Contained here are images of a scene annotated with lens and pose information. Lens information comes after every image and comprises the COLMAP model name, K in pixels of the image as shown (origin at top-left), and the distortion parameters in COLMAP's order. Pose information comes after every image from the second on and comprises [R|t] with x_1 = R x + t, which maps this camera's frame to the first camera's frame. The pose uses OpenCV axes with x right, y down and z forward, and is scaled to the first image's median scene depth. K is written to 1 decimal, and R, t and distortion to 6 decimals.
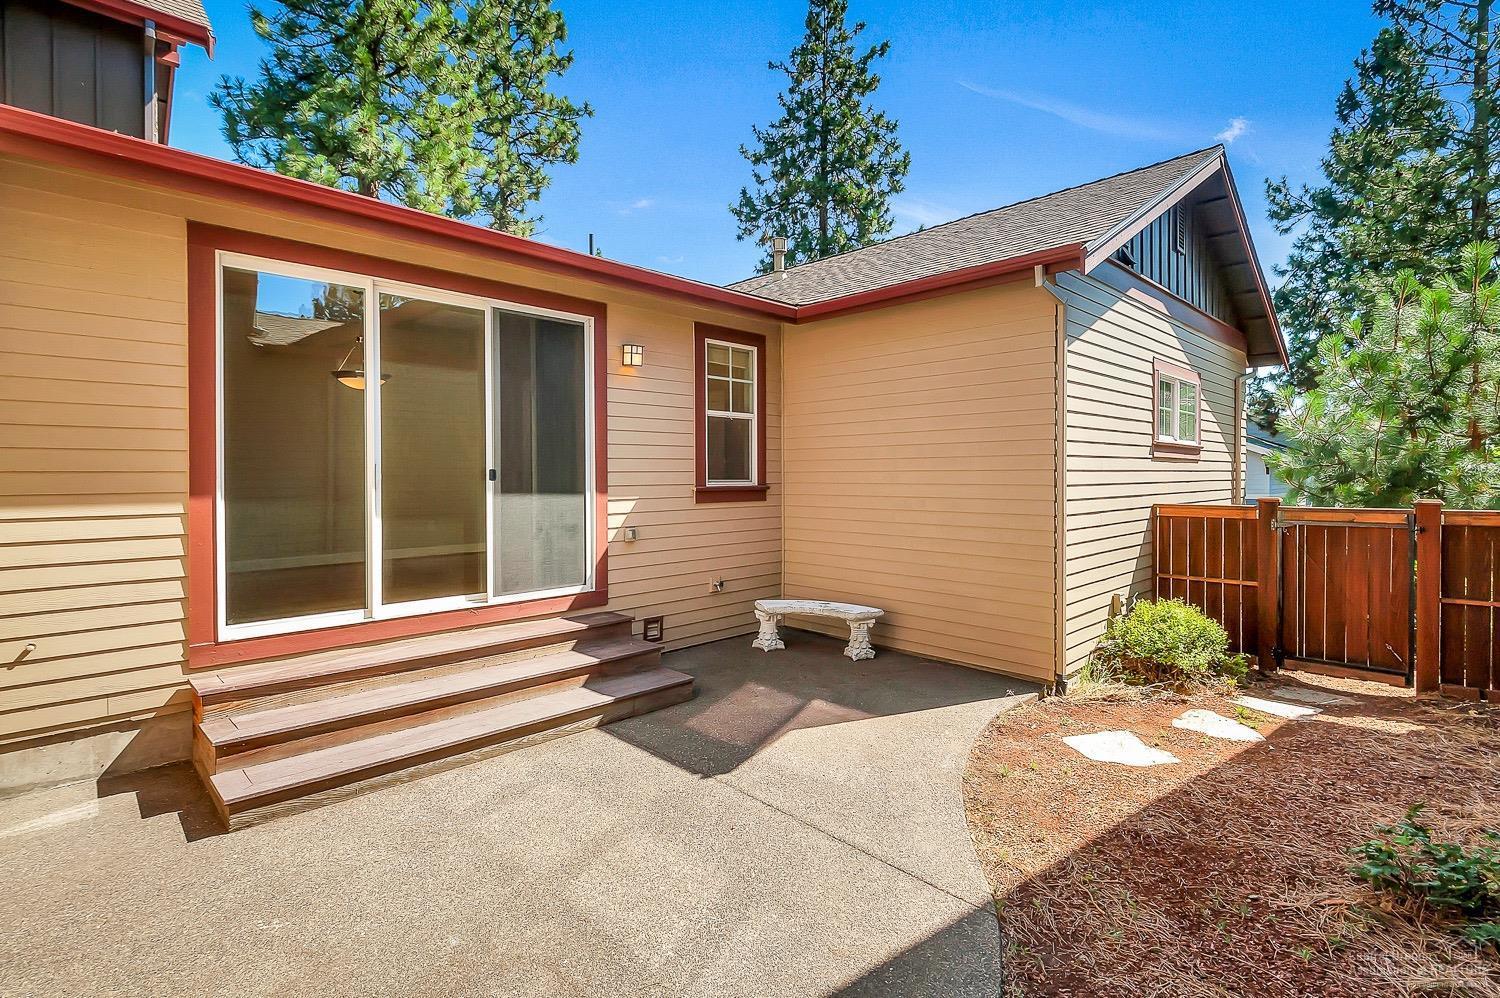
lens RADIAL K [[707.1, 0, 751.9], [0, 707.1, 482.7], [0, 0, 1]] dist [0.021289, -0.000275]
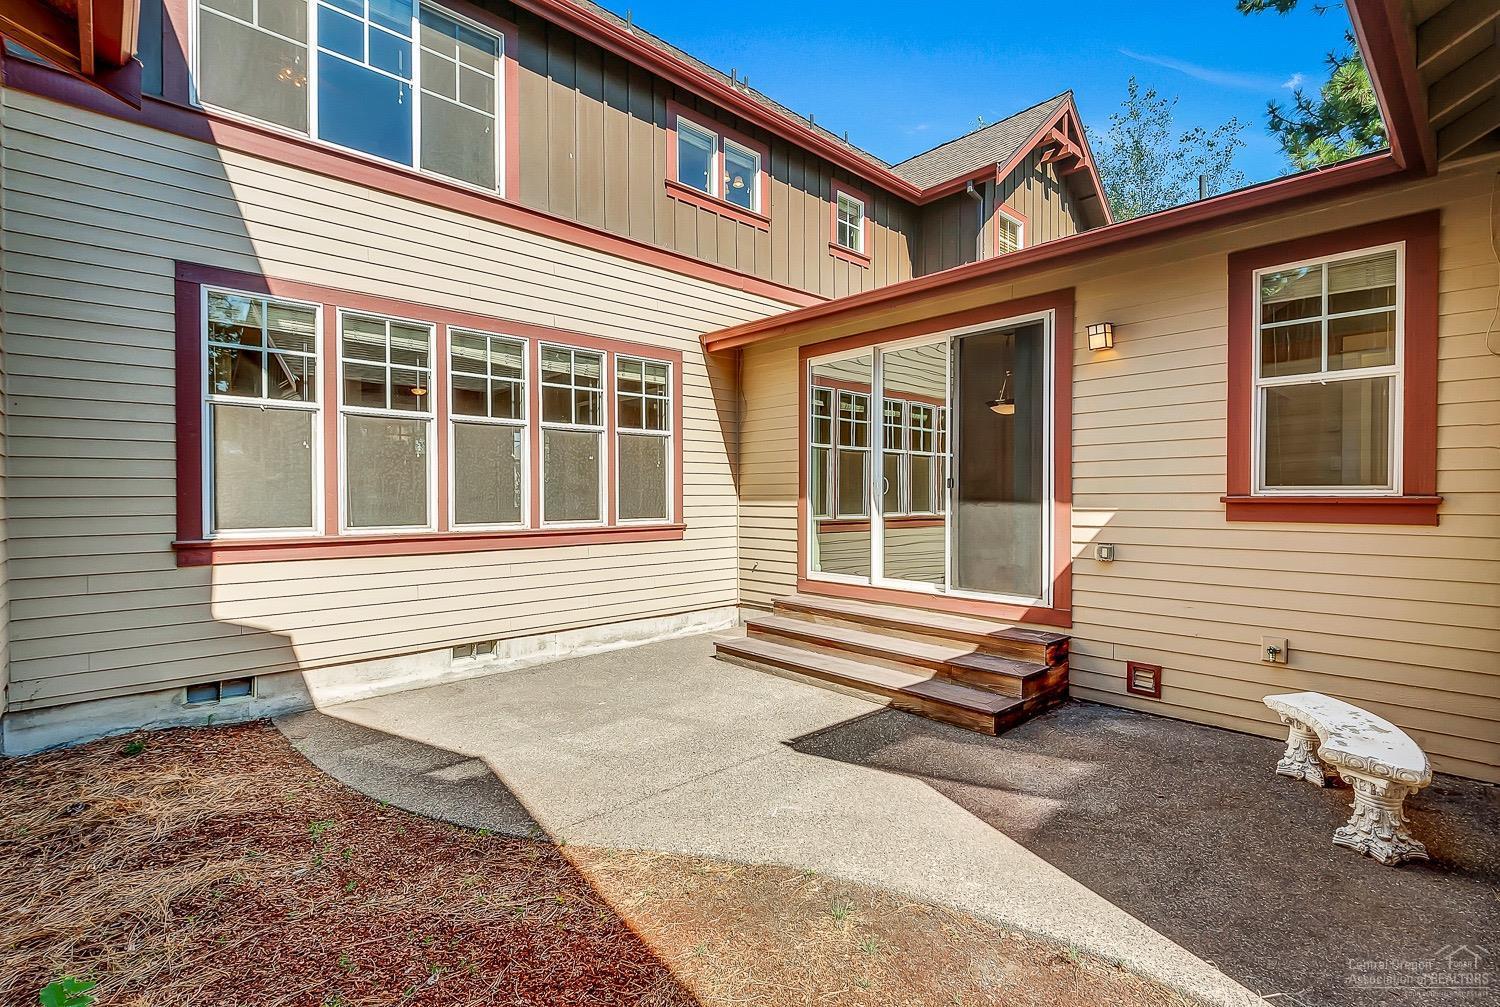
lens RADIAL K [[688.9, 0, 750.0], [0, 688.9, 503.5], [0, 0, 1]] dist [0.029299, -0.000115]
pose [[-0.027218, 0.015624, -0.999507, 0.730236], [-0.005592, 0.999860, 0.015782, 0.005474], [0.999614, 0.006019, -0.027127, 0.673817]]
